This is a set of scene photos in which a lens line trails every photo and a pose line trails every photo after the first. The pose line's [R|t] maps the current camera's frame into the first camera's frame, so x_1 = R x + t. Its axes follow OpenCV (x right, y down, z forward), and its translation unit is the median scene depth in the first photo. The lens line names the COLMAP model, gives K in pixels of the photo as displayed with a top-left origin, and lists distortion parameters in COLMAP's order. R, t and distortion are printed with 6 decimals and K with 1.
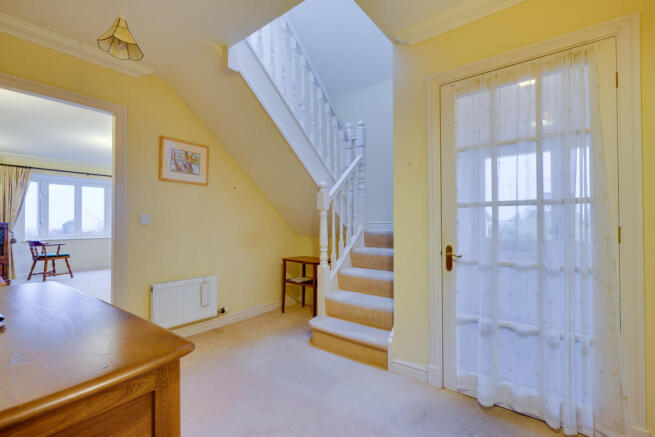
lens RADIAL K [[294.5, 0, 321.8], [0, 294.5, 218.4], [0, 0, 1]] dist [-0.001299, 0.000220]
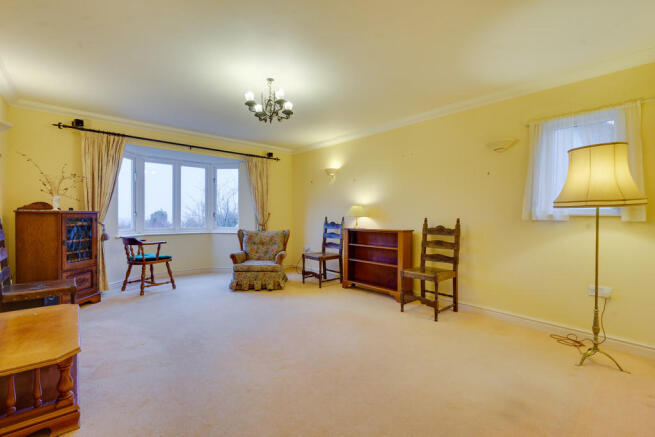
lens RADIAL K [[294.5, 0, 321.8], [0, 294.5, 218.4], [0, 0, 1]] dist [-0.001299, 0.000220]
pose [[0.982691, 0.011841, -0.184872, -0.378214], [-0.007533, 0.999684, 0.023988, 0.009178], [0.185097, -0.022180, 0.982470, 0.376869]]
